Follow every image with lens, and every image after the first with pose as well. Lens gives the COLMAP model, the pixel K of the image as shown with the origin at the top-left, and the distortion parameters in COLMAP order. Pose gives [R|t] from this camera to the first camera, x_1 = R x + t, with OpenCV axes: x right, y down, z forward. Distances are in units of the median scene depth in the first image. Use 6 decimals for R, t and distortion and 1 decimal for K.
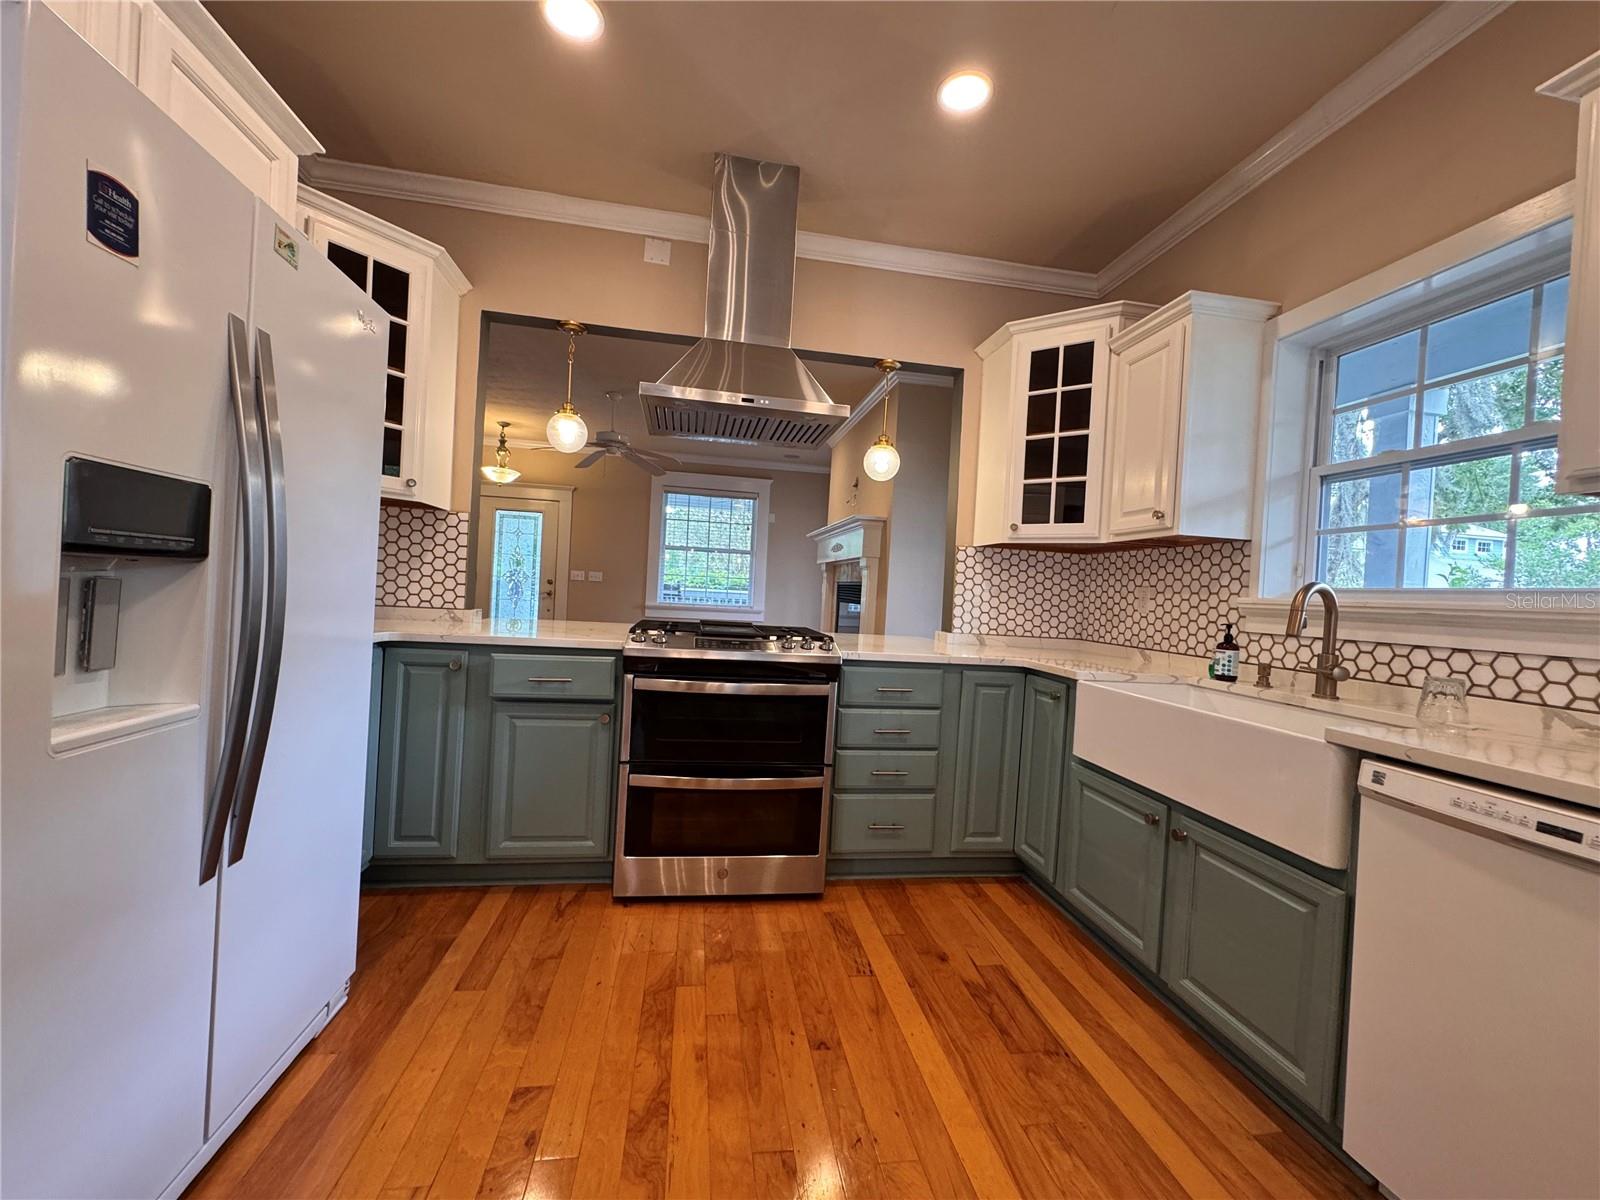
lens RADIAL K [[643.0, 0, 803.0], [0, 643.0, 602.7], [0, 0, 1]] dist [-0.003211, -0.000188]
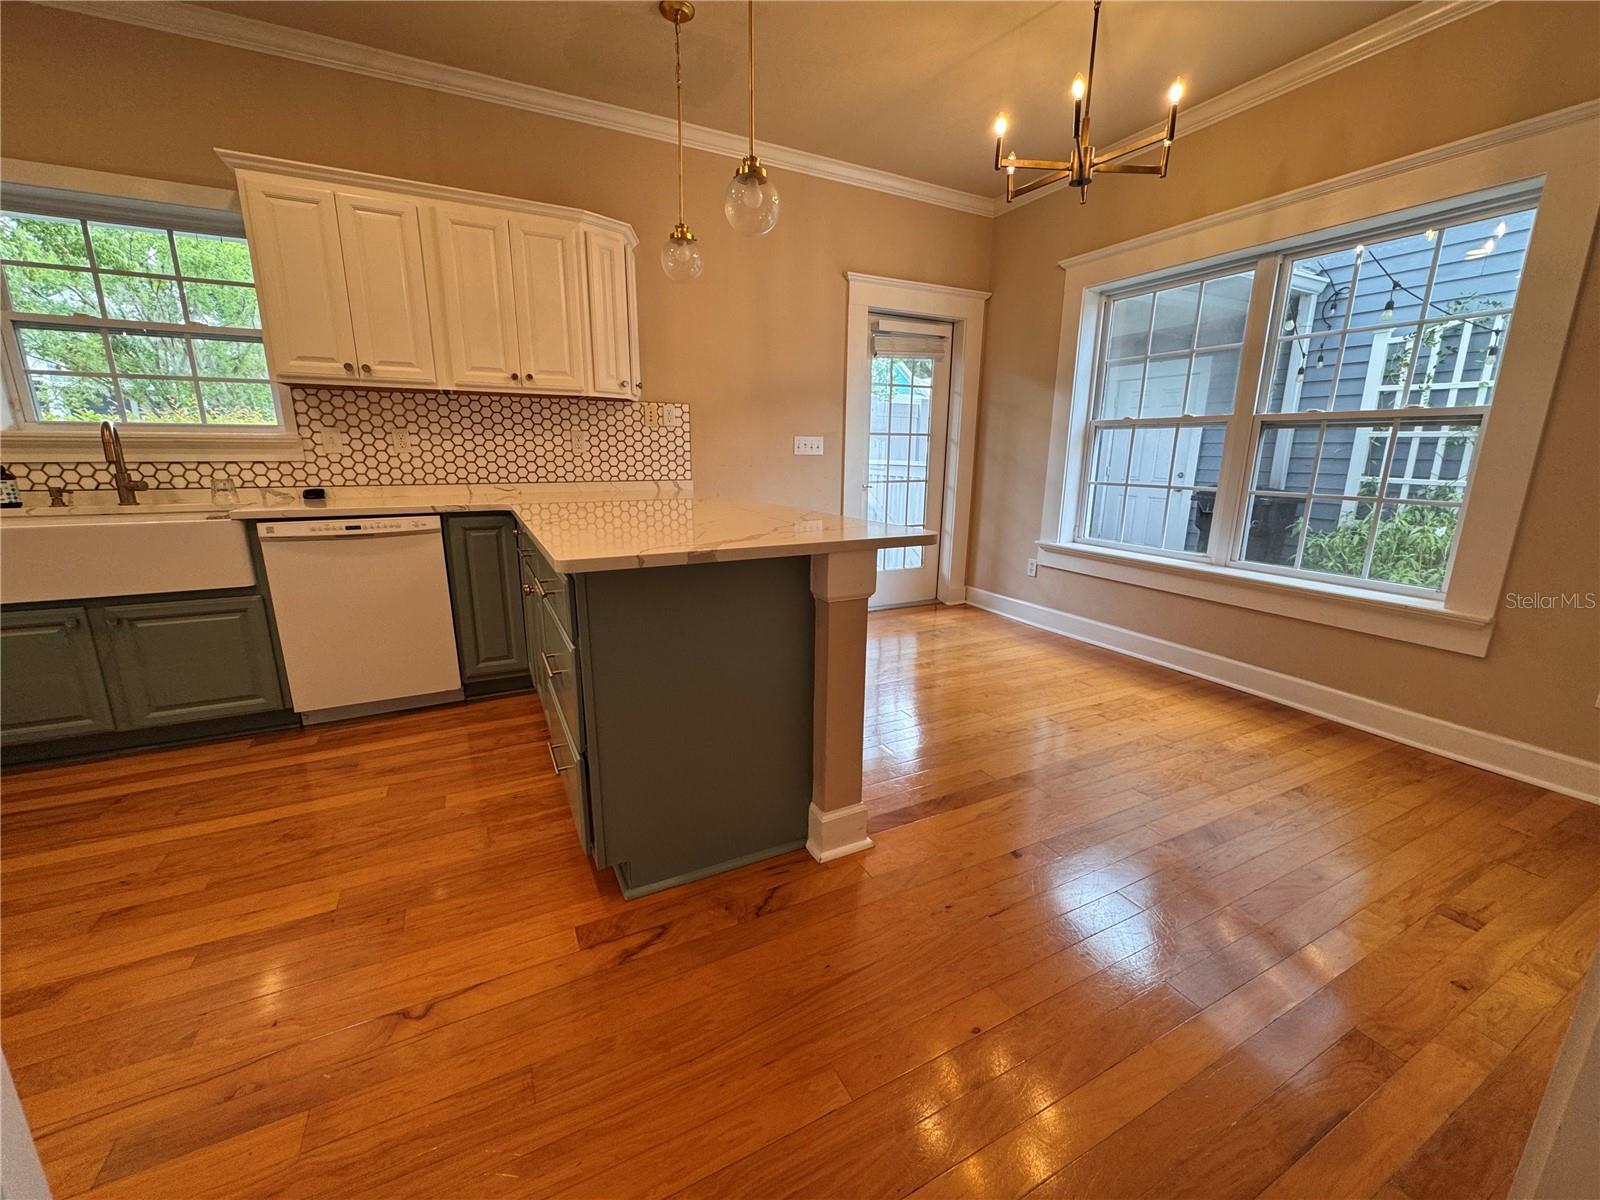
lens RADIAL K [[643.0, 0, 800.7], [0, 643.0, 600.5], [0, 0, 1]] dist [-0.003211, -0.000188]
pose [[-0.299915, -0.279587, 0.912076, -1.151126], [-0.009741, 0.956936, 0.290135, -0.087622], [-0.953916, 0.078131, -0.289723, 0.013920]]
